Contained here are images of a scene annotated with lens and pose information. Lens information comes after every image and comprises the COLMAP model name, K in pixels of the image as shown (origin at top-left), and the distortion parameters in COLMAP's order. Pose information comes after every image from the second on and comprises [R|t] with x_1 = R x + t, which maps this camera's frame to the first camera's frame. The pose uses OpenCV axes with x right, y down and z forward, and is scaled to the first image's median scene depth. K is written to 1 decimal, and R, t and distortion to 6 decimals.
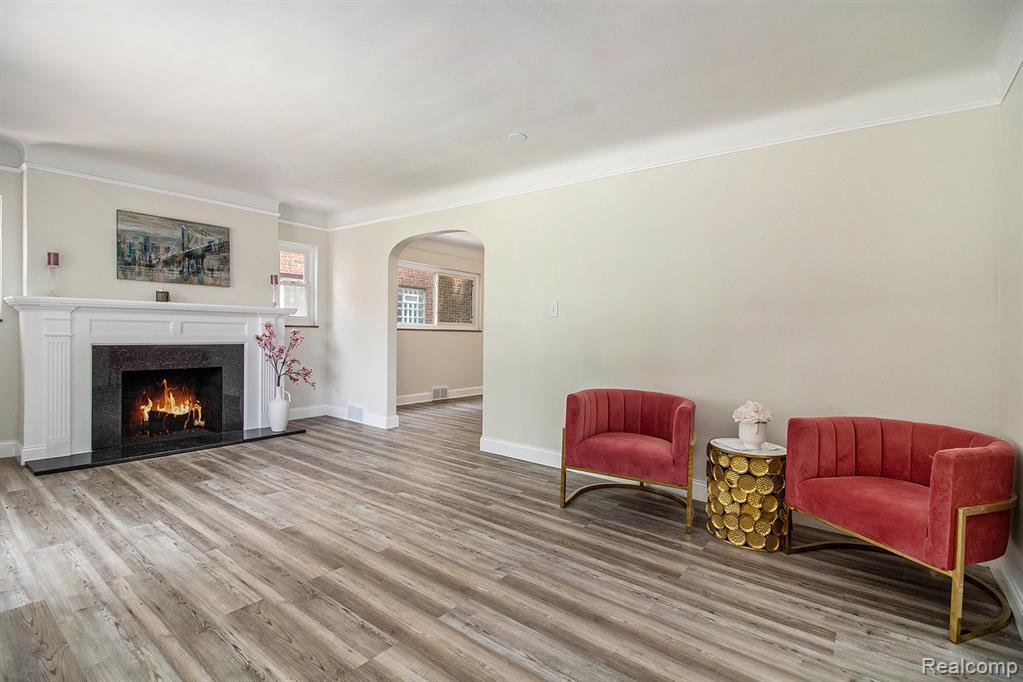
lens RADIAL K [[466.5, 0, 513.7], [0, 466.5, 327.4], [0, 0, 1]] dist [0.029581, -0.010796]
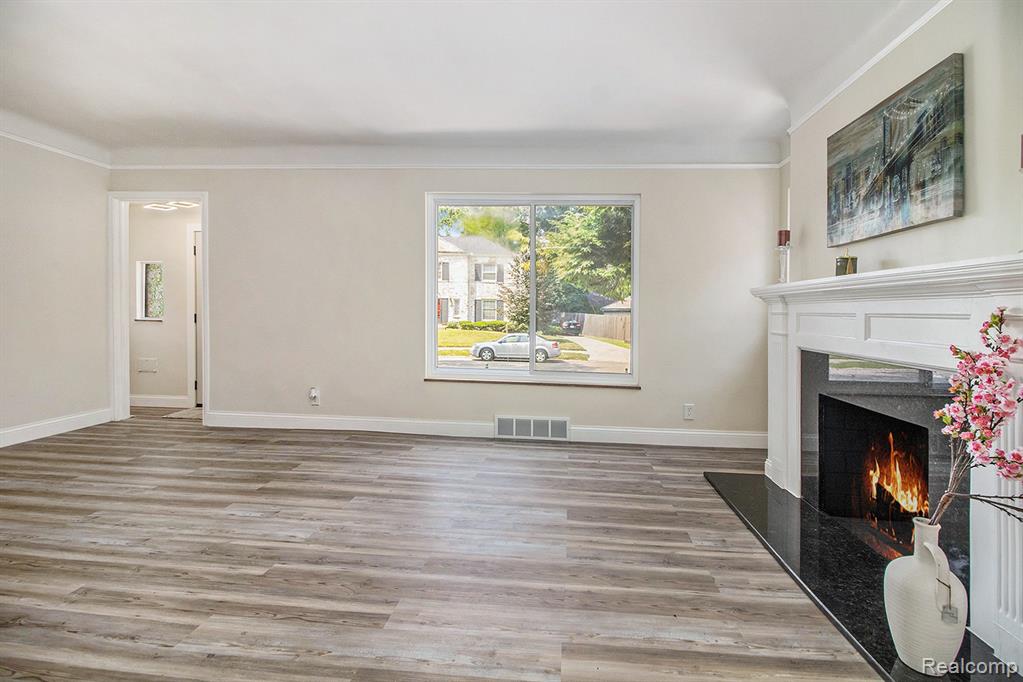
lens RADIAL K [[466.5, 0, 513.7], [0, 466.5, 327.4], [0, 0, 1]] dist [0.029581, -0.010796]
pose [[-0.847330, -0.015362, -0.530844, -0.178421], [-0.032255, 0.999225, 0.022569, 0.004712], [0.530086, 0.036246, -0.847169, 1.642559]]
